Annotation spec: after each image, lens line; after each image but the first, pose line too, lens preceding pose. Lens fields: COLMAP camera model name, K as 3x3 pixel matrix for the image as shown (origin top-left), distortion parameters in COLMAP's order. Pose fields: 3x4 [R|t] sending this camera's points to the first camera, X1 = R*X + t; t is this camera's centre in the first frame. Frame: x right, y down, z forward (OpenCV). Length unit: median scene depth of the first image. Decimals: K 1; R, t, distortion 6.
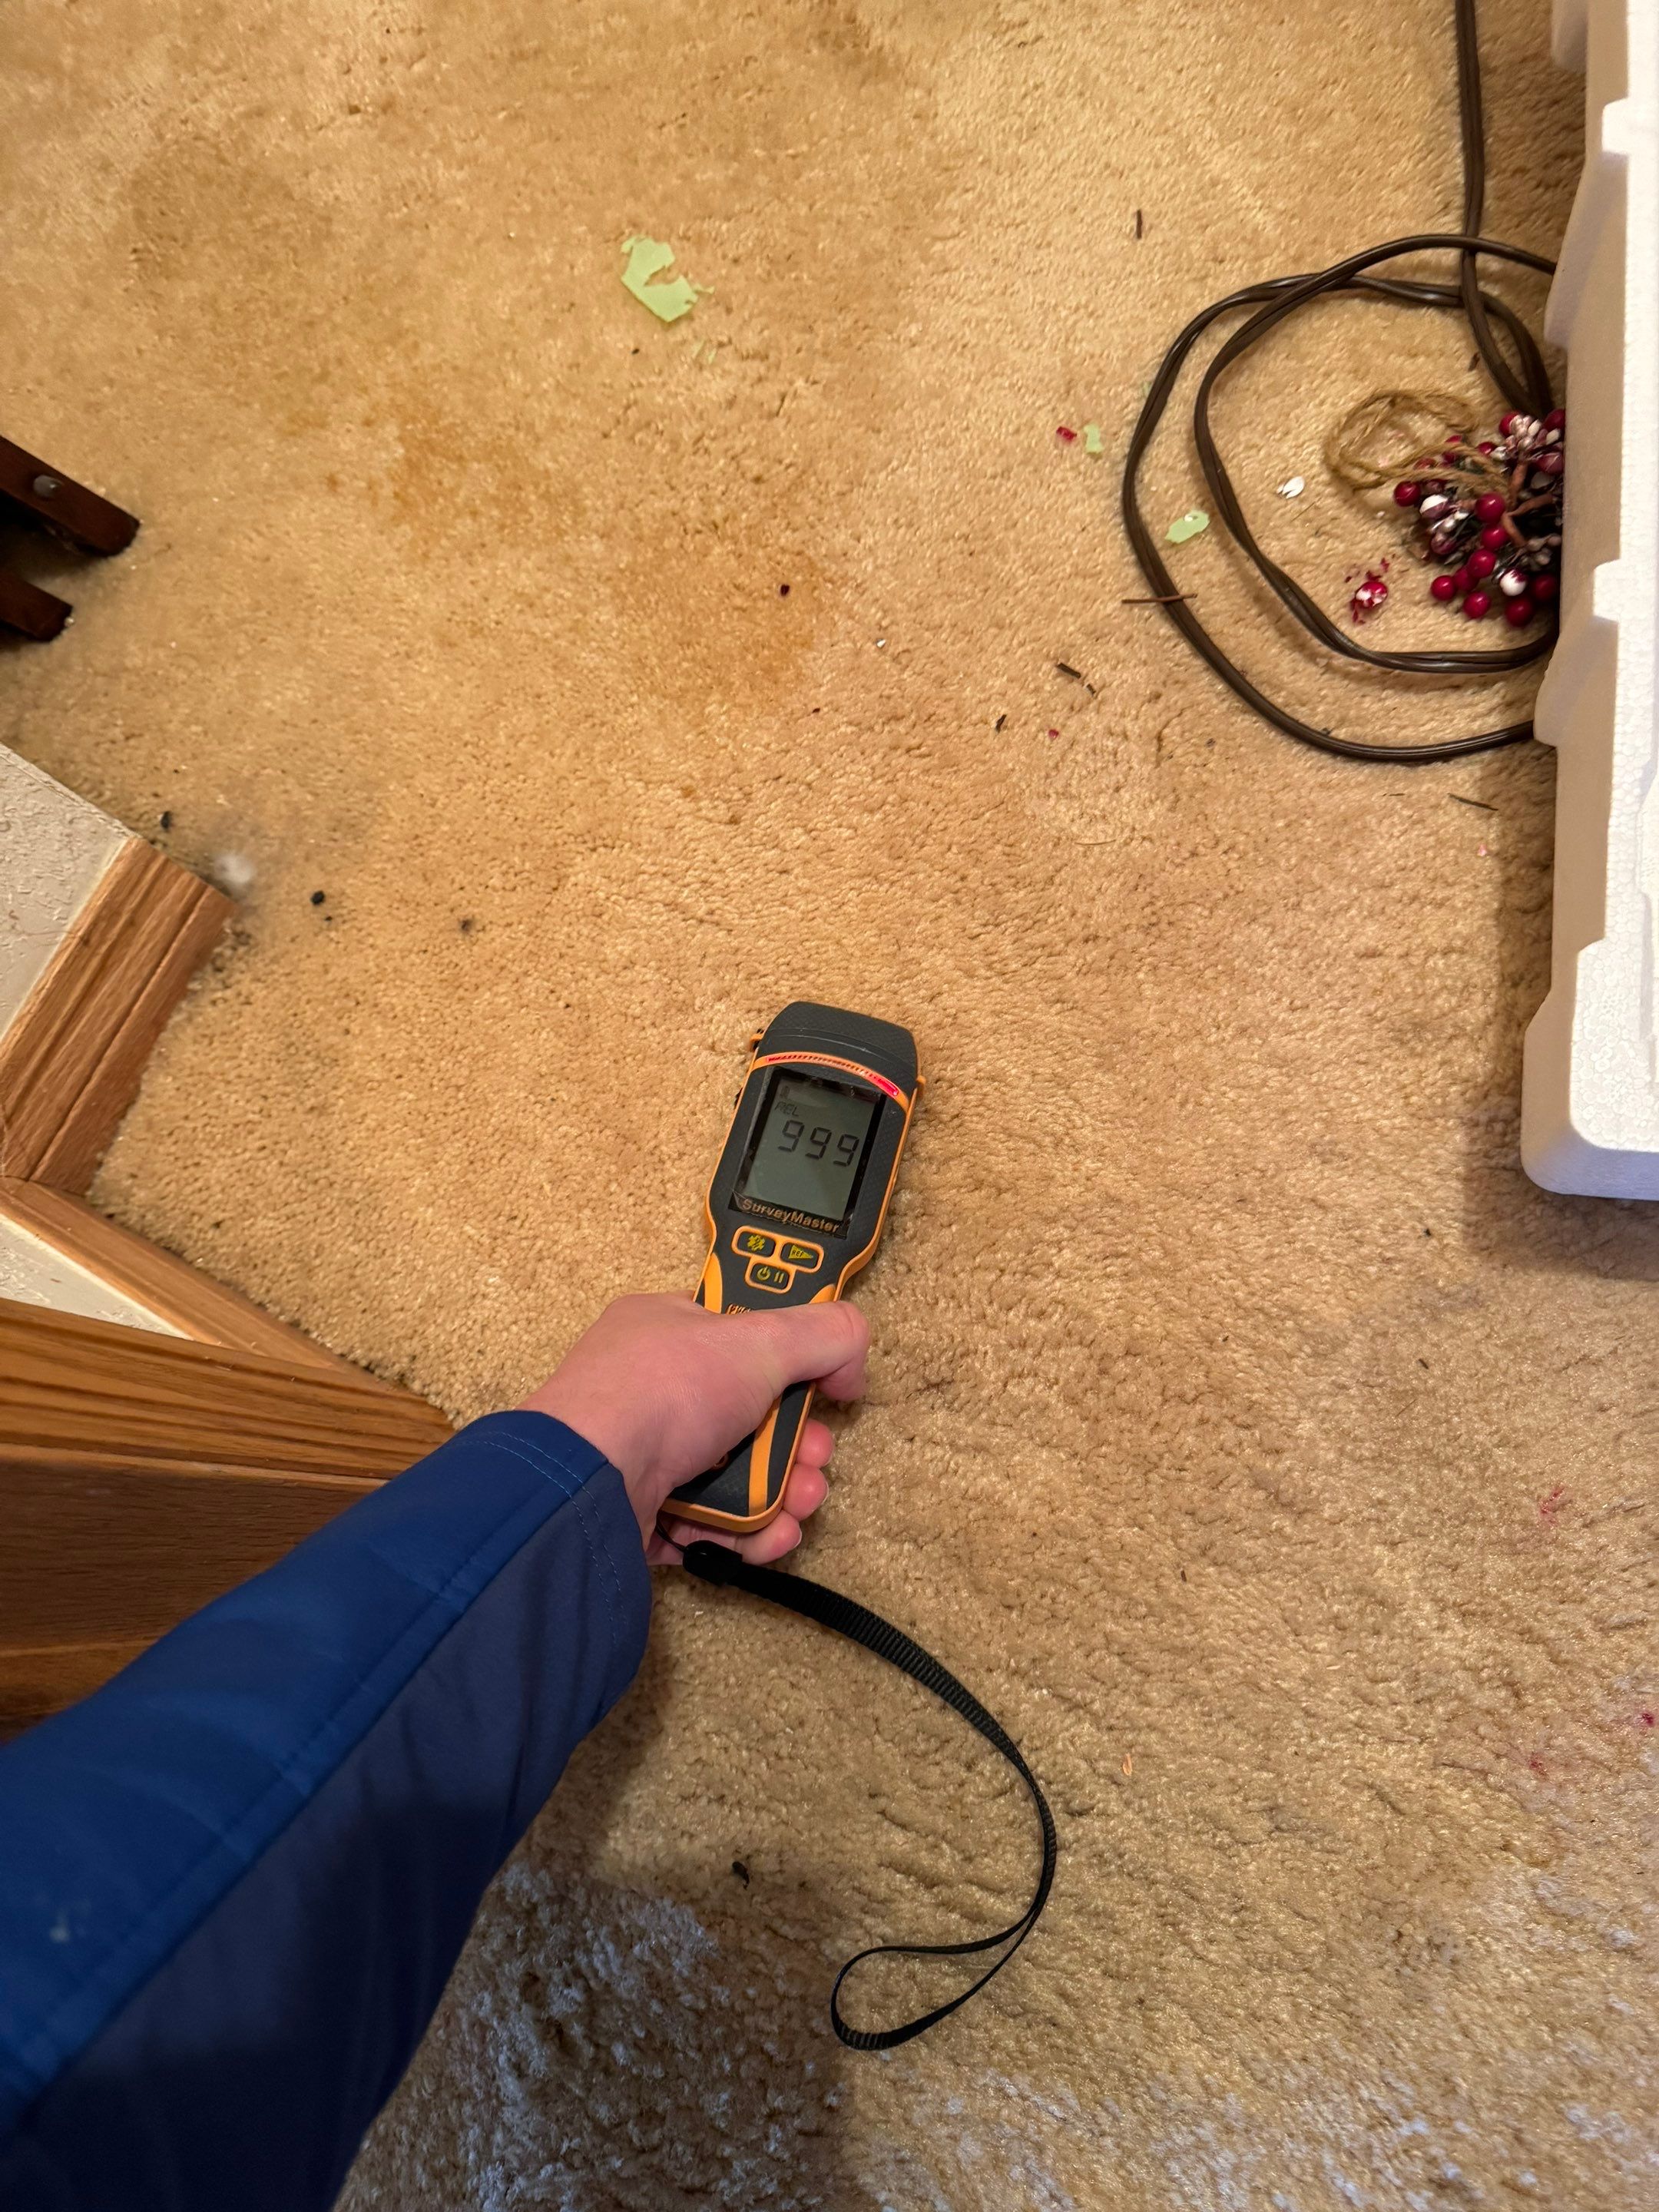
lens RADIAL K [[1658.6, 0, 837.6], [0, 1658.6, 1149.0], [0, 0, 1]] dist [0.035381, -0.063457]
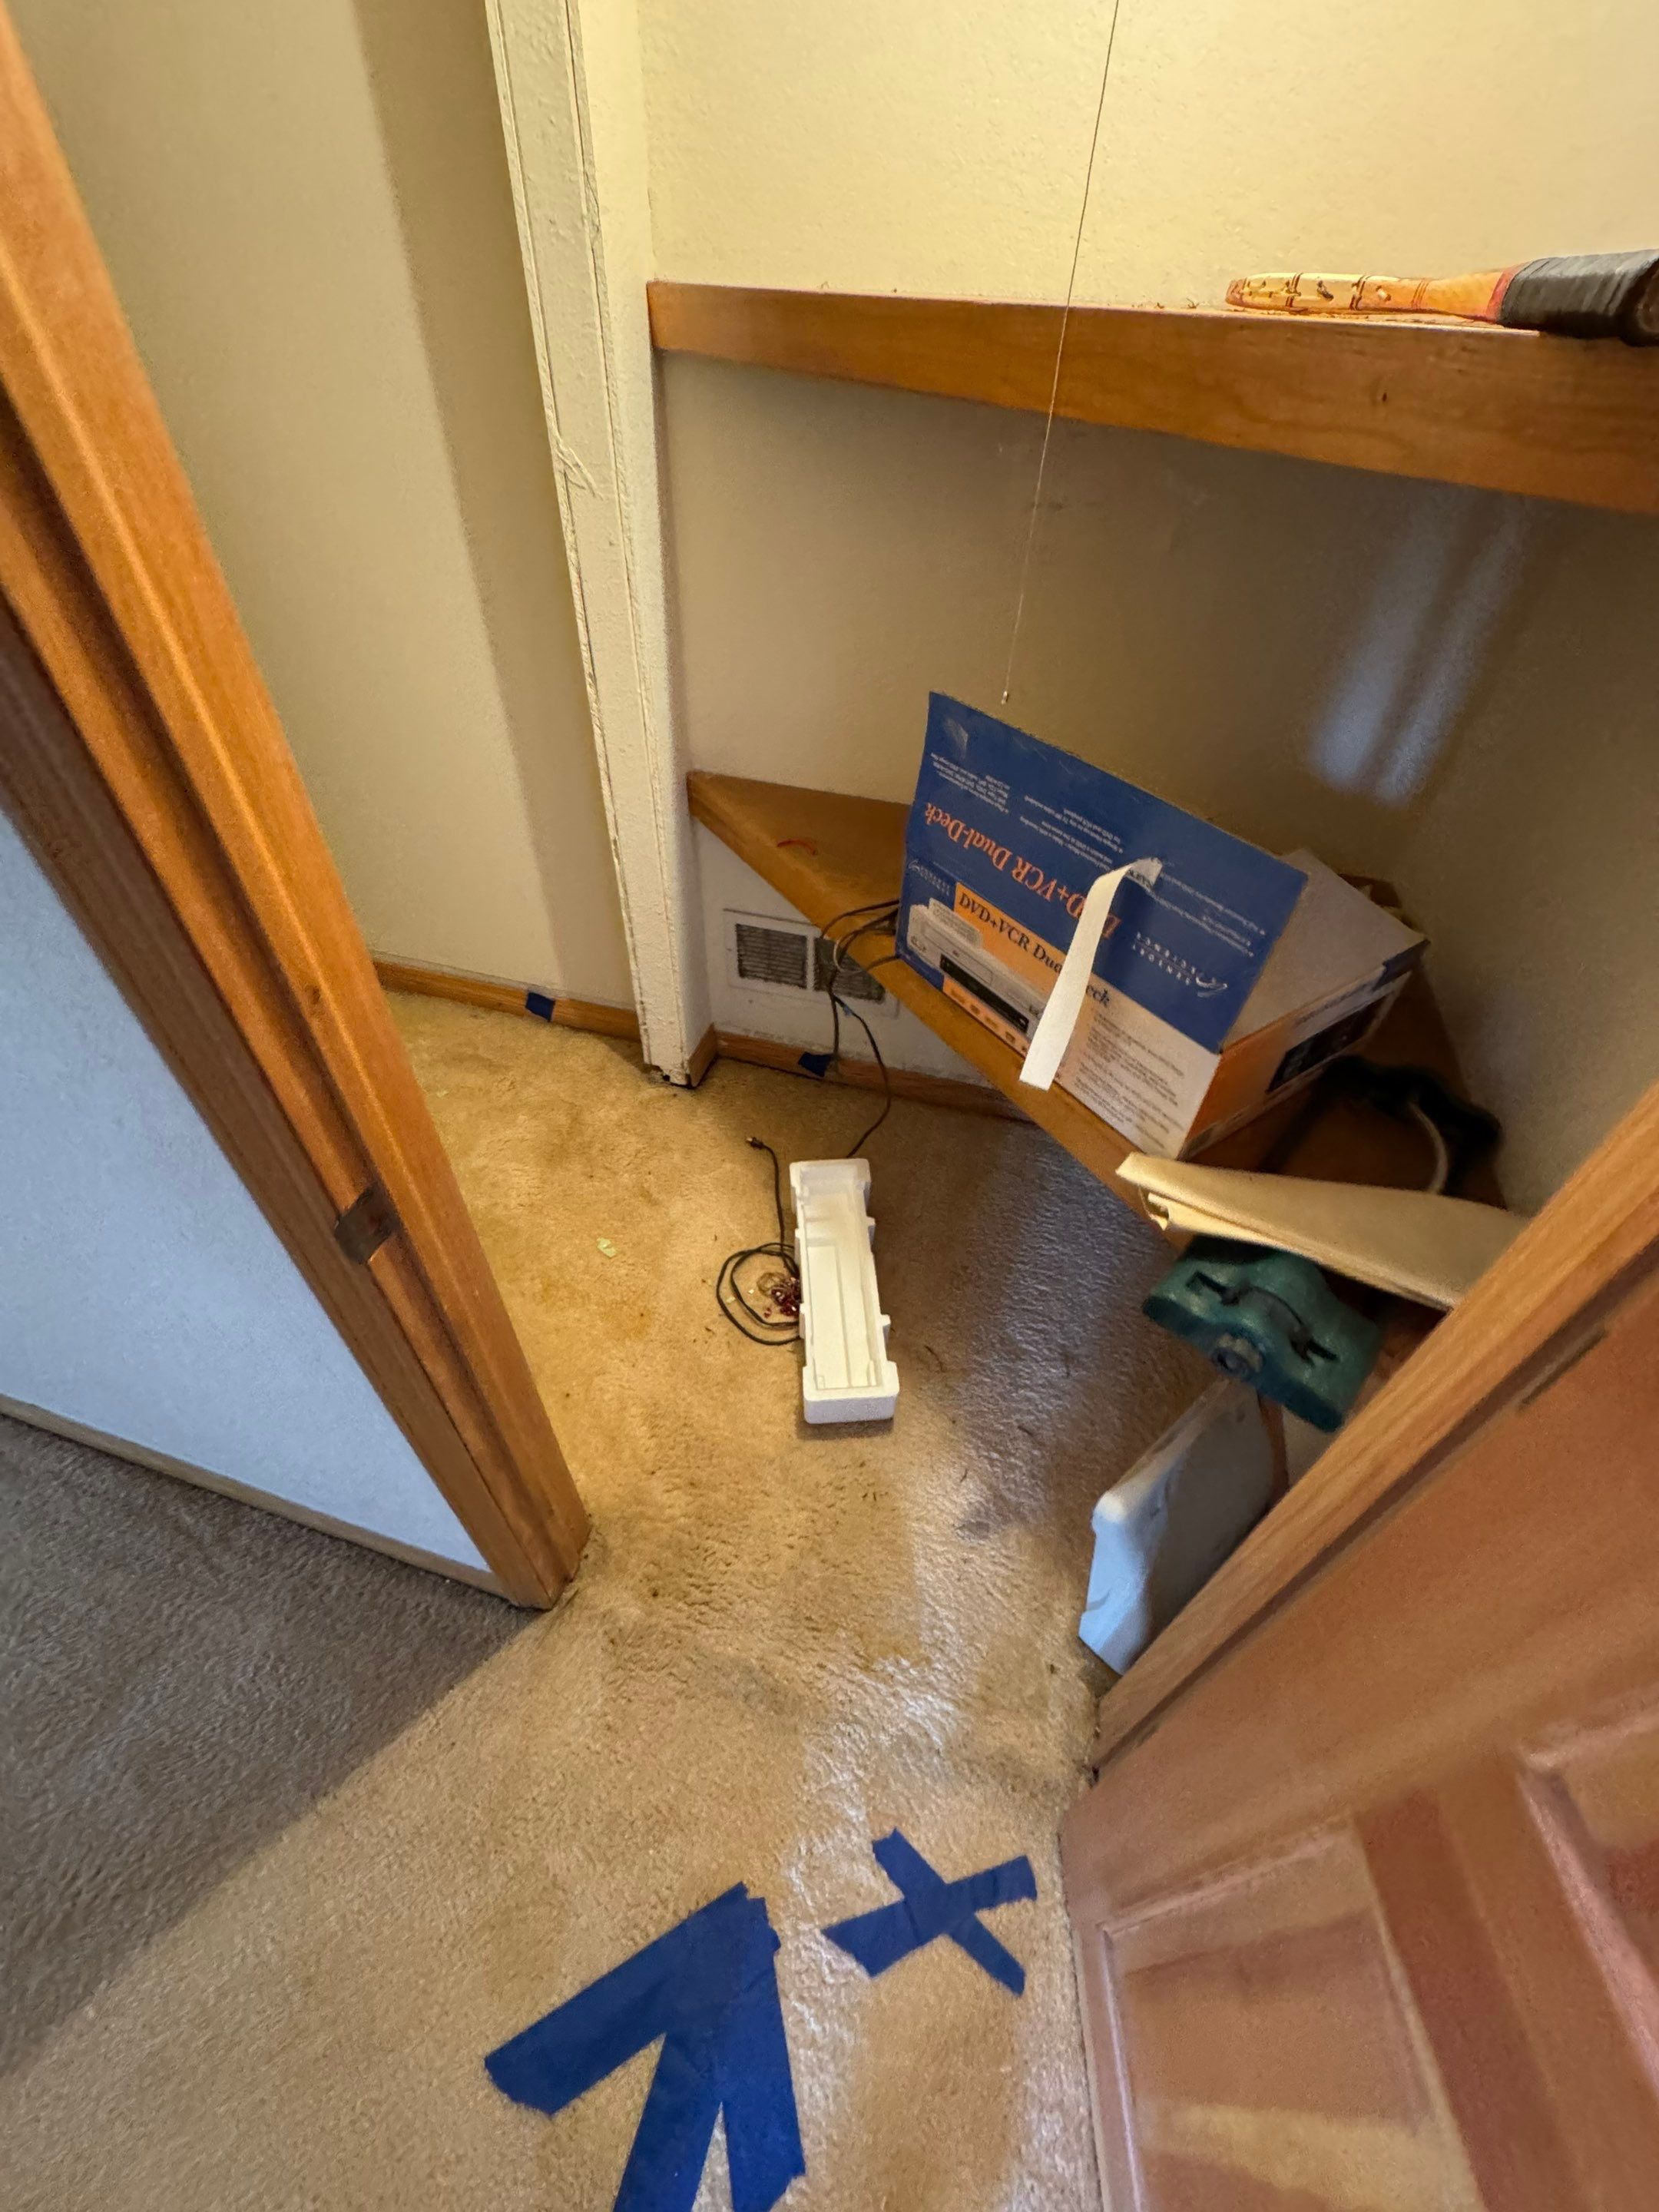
lens RADIAL K [[888.5, 0, 827.7], [0, 888.5, 1112.3], [0, 0, 1]] dist [-0.000079, 0.000330]
pose [[0.951446, 0.036386, 0.305656, -0.326660], [0.128291, 0.855759, -0.501216, 0.484565], [-0.279805, 0.516093, 0.809541, -1.431758]]
